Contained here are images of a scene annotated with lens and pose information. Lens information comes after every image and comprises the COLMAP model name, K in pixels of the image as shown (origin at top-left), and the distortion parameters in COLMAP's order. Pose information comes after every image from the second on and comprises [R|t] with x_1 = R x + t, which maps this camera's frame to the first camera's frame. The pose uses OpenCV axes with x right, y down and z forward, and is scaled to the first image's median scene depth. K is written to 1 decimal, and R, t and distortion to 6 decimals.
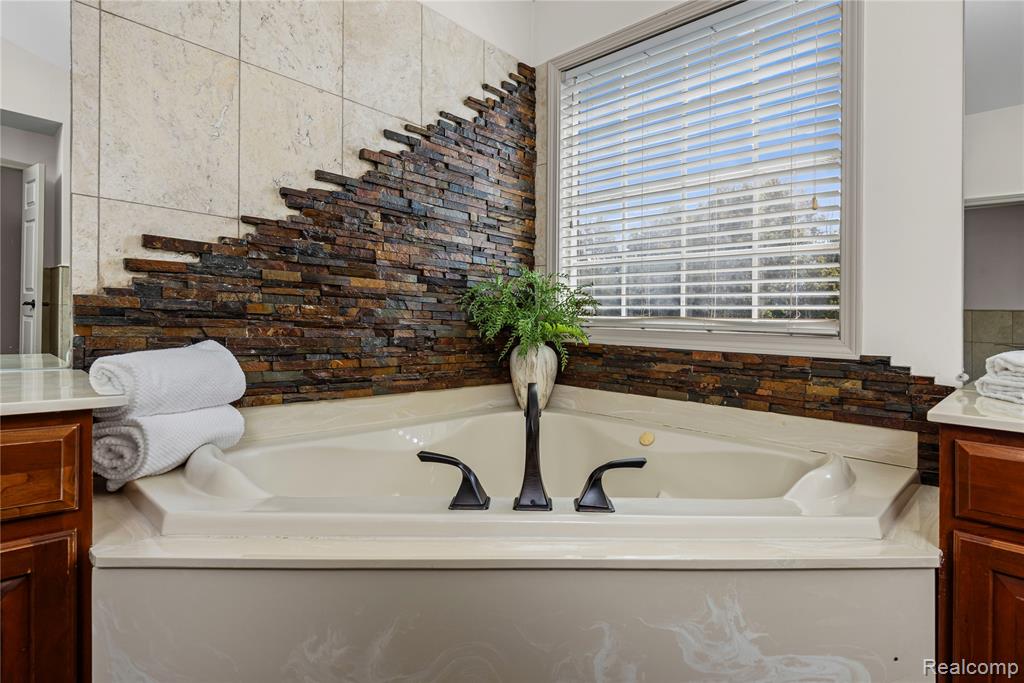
lens RADIAL K [[539.8, 0, 514.0], [0, 539.8, 342.4], [0, 0, 1]] dist [-0.004872, -0.000330]
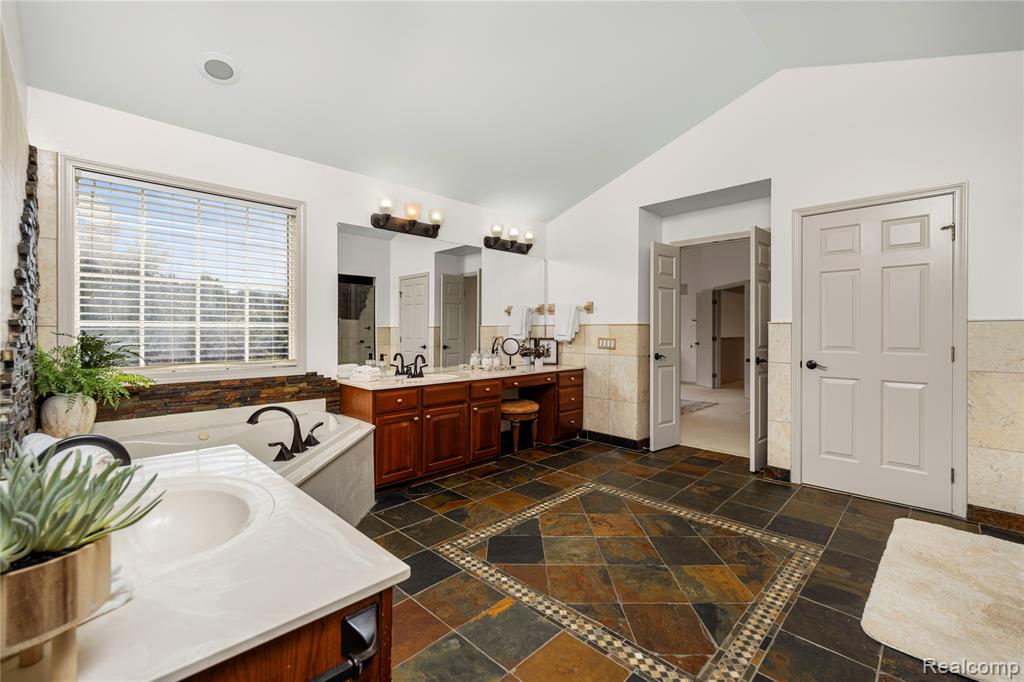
lens RADIAL K [[439.0, 0, 514.6], [0, 439.0, 335.4], [0, 0, 1]] dist [0.000080, -0.000025]
pose [[0.021362, -0.041434, 0.998913, -1.135553], [0.042751, 0.998265, 0.040493, -0.157181], [-0.998857, 0.041840, 0.023096, -0.027429]]
